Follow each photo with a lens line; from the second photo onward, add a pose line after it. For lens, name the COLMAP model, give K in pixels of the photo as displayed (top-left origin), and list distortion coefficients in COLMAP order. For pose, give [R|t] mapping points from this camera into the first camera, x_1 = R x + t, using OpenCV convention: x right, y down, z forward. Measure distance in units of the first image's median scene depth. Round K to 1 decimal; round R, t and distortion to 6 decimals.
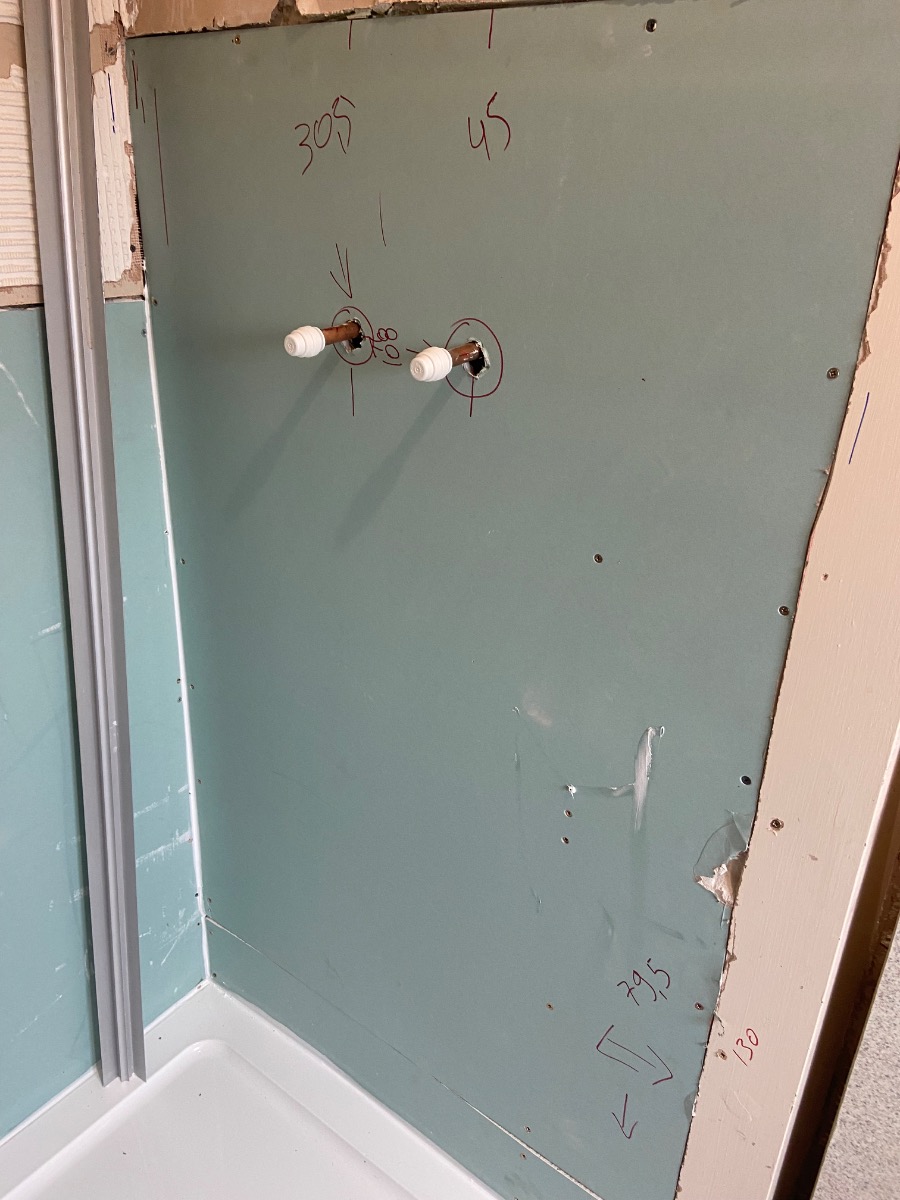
lens RADIAL K [[923.6, 0, 450.0], [0, 923.6, 600.0], [0, 0, 1]] dist [-0.003388, -0.005944]
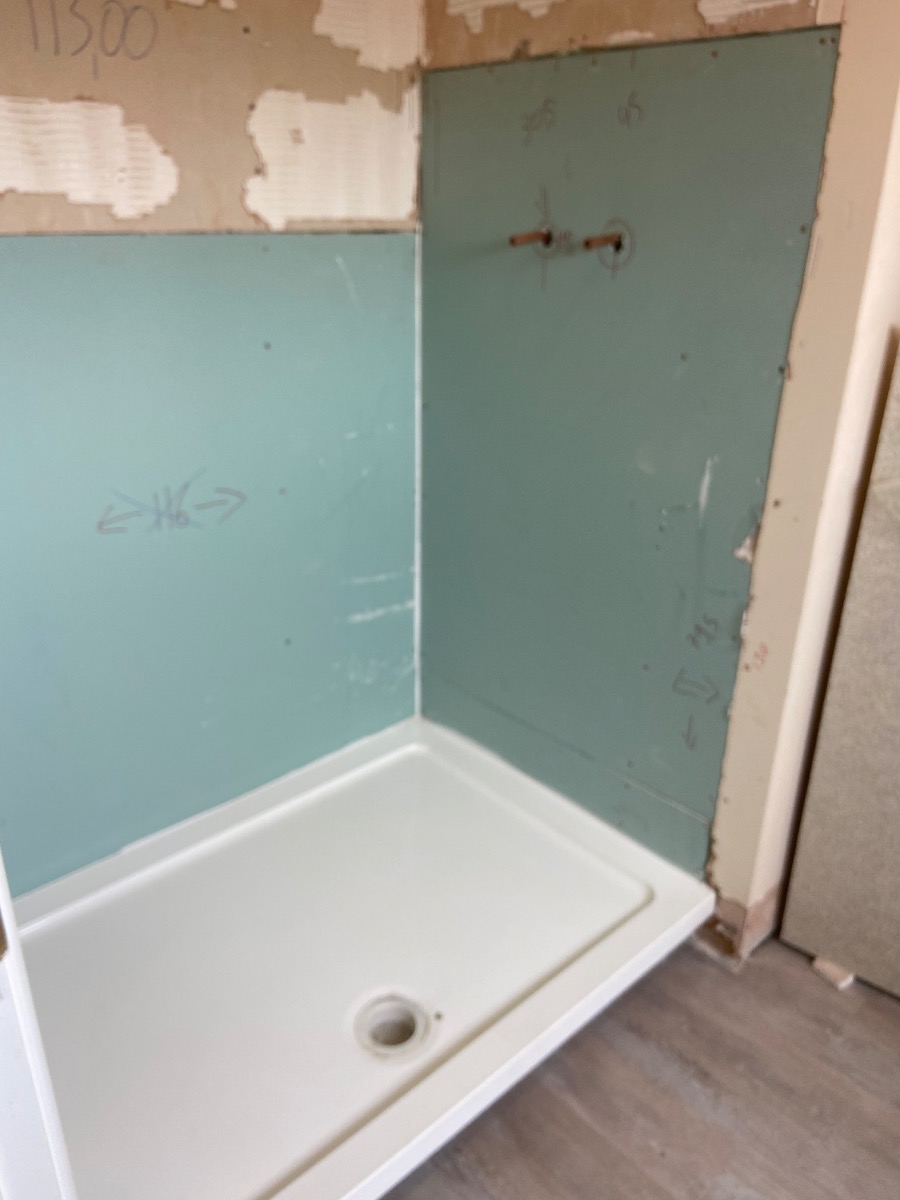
lens RADIAL K [[923.6, 0, 450.0], [0, 923.6, 600.0], [0, 0, 1]] dist [-0.003388, -0.005944]
pose [[0.981788, 0.059120, -0.180548, 0.066922], [-0.063970, 0.997728, -0.021150, 0.436901], [0.178887, 0.032314, 0.983339, -0.703276]]
